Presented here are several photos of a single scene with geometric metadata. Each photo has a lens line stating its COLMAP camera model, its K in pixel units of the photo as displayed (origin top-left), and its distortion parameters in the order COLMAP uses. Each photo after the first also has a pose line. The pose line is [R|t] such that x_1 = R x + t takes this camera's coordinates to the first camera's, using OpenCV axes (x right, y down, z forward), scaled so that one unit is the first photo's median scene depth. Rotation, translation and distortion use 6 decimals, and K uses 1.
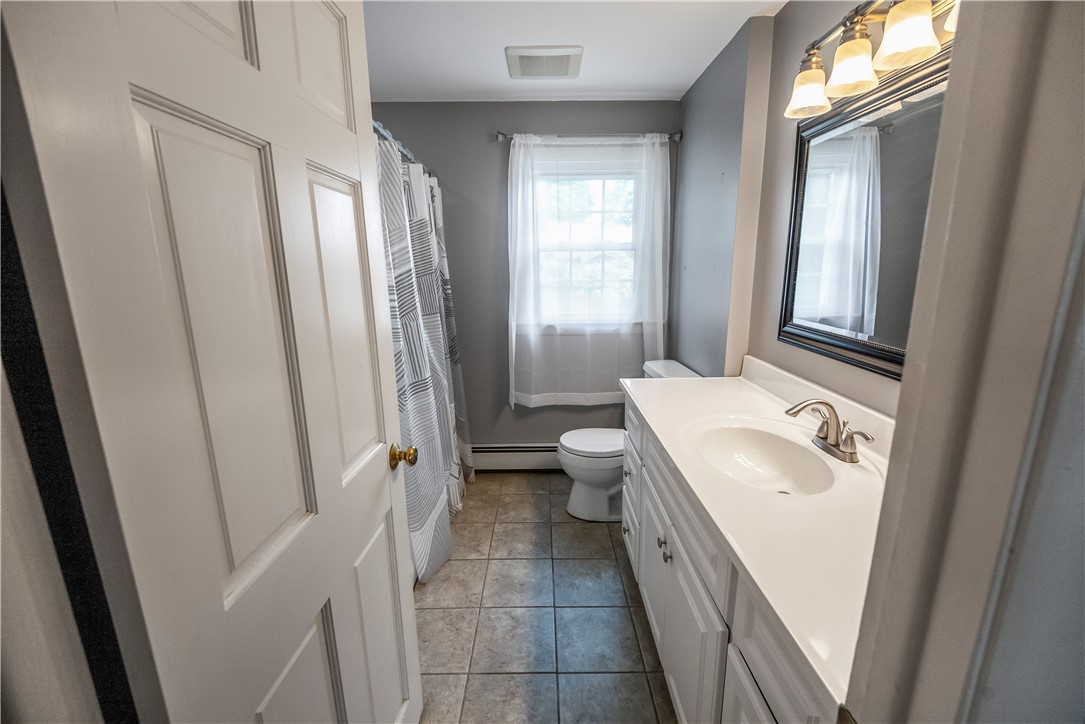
lens RADIAL K [[457.7, 0, 545.1], [0, 457.7, 360.3], [0, 0, 1]] dist [-0.004865, -0.001424]
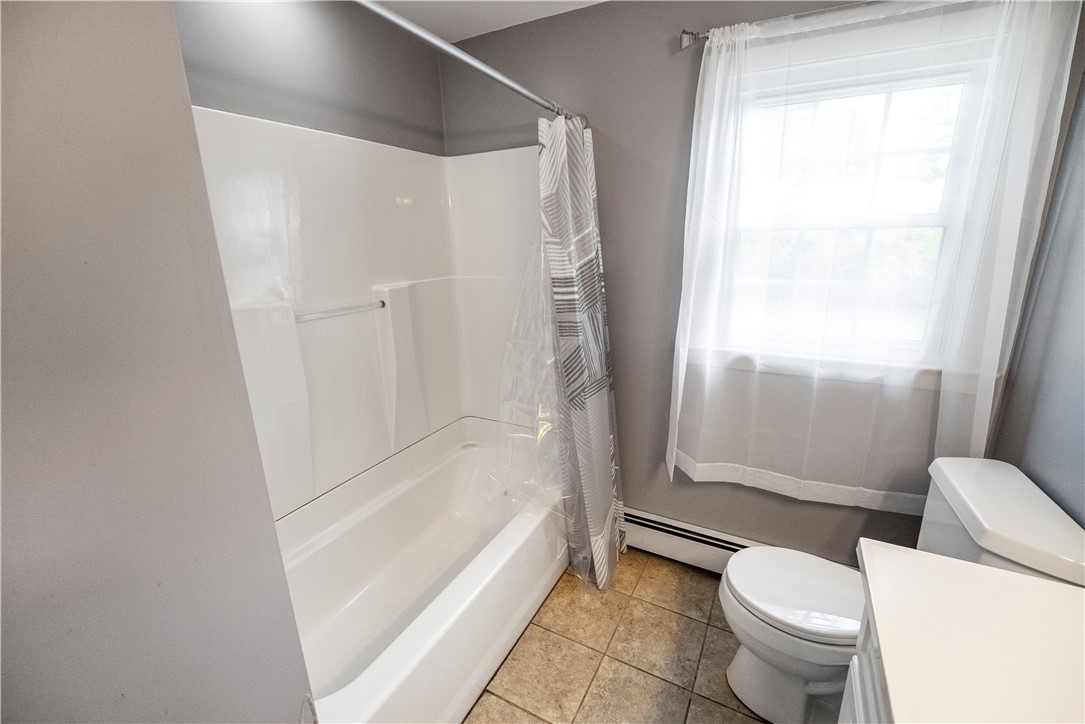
lens RADIAL K [[457.7, 0, 544.4], [0, 457.7, 360.8], [0, 0, 1]] dist [-0.004865, -0.001424]
pose [[0.871994, 0.119121, -0.474802, 0.069714], [-0.098132, 0.992789, 0.068852, -0.089116], [0.479580, -0.013445, 0.877395, 0.360866]]
